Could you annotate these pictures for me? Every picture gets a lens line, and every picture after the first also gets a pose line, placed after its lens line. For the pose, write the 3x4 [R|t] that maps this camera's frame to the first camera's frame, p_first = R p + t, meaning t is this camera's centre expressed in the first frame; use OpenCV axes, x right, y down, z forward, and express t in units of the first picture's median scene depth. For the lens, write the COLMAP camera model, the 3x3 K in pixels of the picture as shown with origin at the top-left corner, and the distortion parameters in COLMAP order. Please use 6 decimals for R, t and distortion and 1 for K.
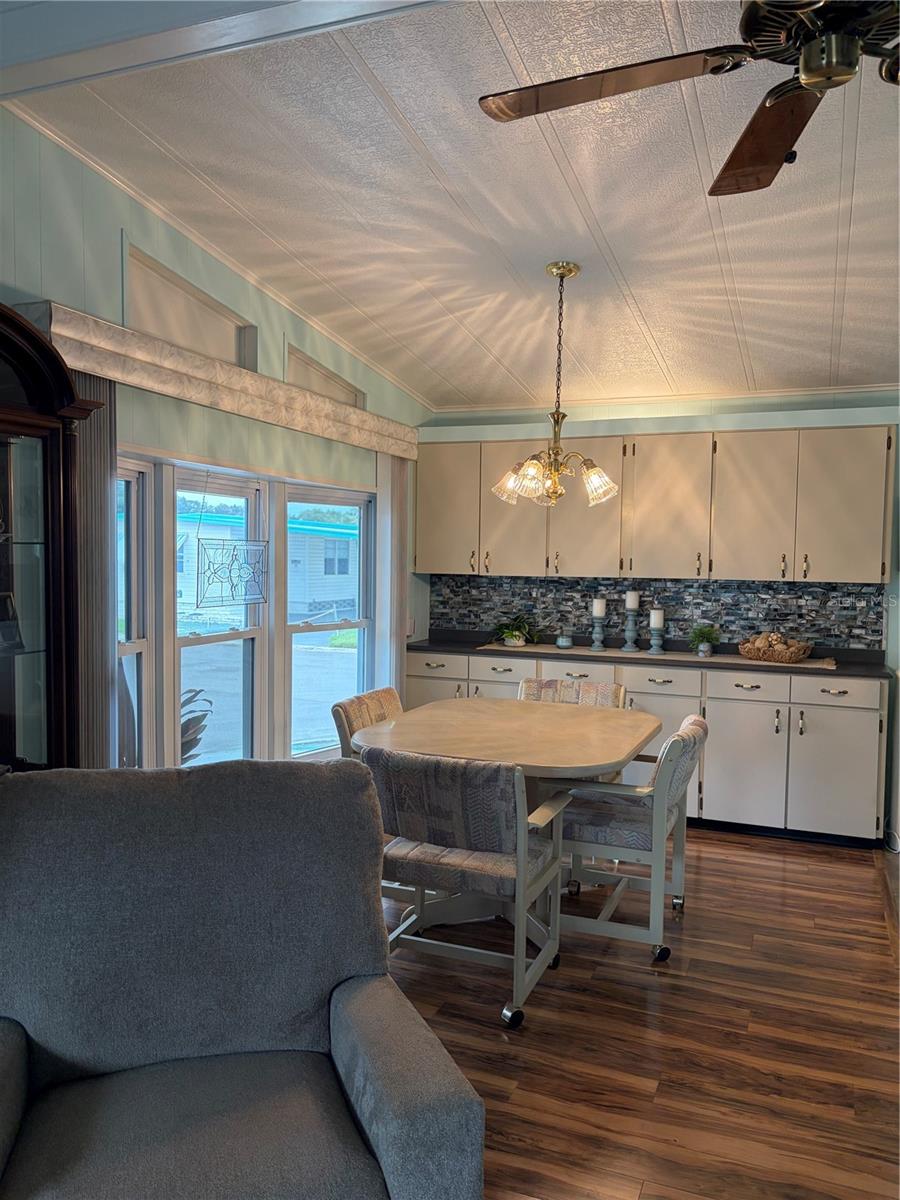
lens RADIAL K [[900.8, 0, 449.7], [0, 900.8, 605.3], [0, 0, 1]] dist [0.124443, -0.258843]
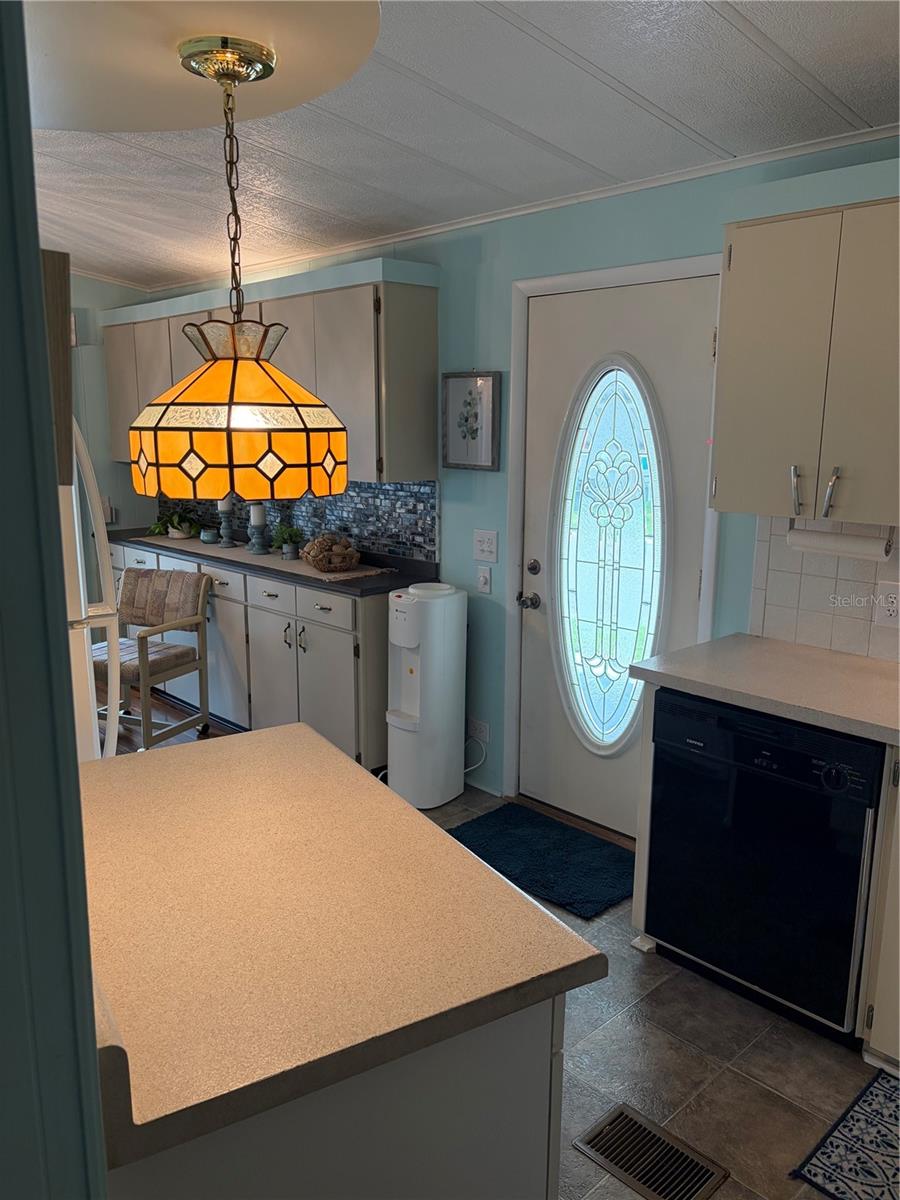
lens RADIAL K [[900.8, 0, 449.7], [0, 900.8, 605.3], [0, 0, 1]] dist [0.124443, -0.258843]
pose [[0.903990, 0.075854, -0.420772, 0.812814], [-0.016061, 0.989466, 0.143869, -0.030699], [0.427252, -0.123298, 0.895686, 0.254228]]
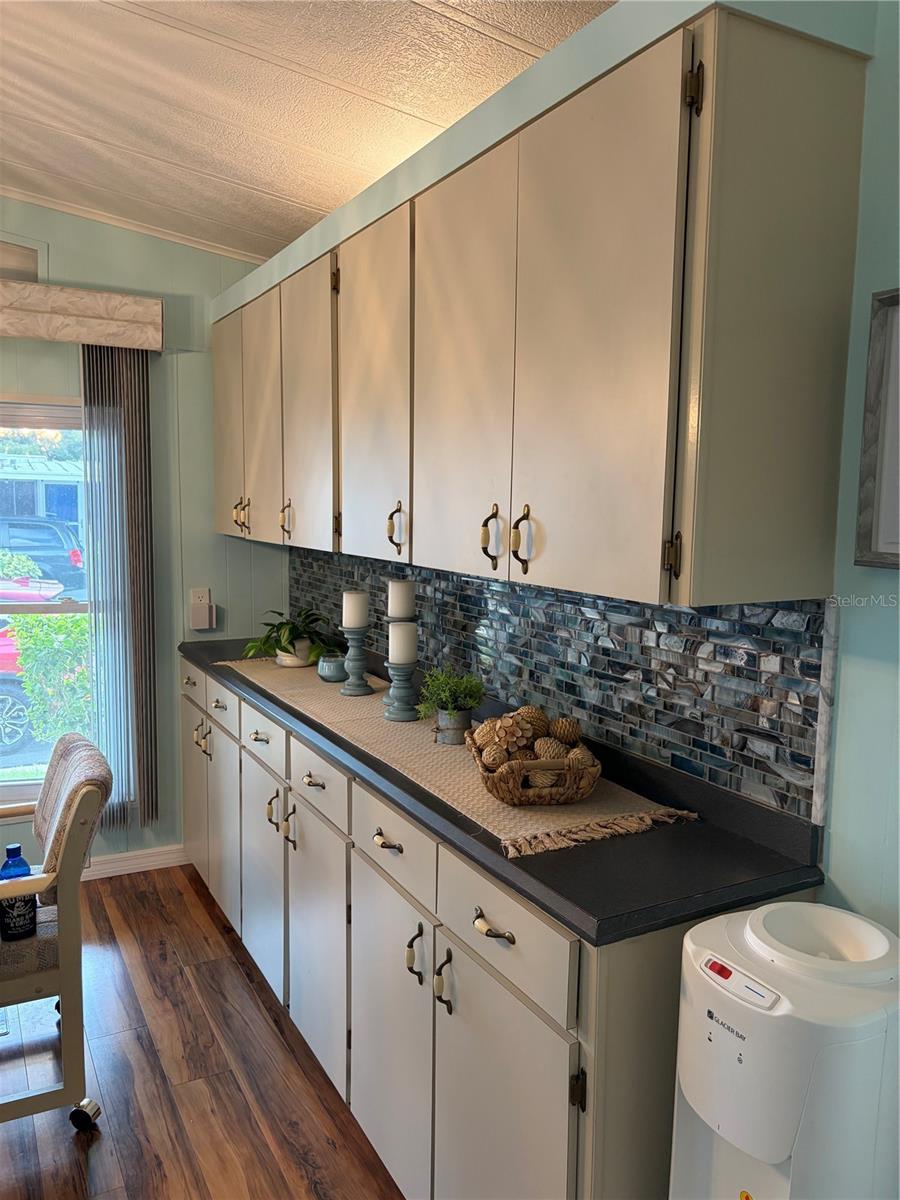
lens RADIAL K [[900.8, 0, 449.7], [0, 900.8, 605.3], [0, 0, 1]] dist [0.124443, -0.258843]
pose [[0.759261, 0.074411, -0.646518, 0.556523], [-0.041011, 0.996938, 0.066579, -0.037187], [0.649493, -0.024036, 0.759988, 0.676234]]
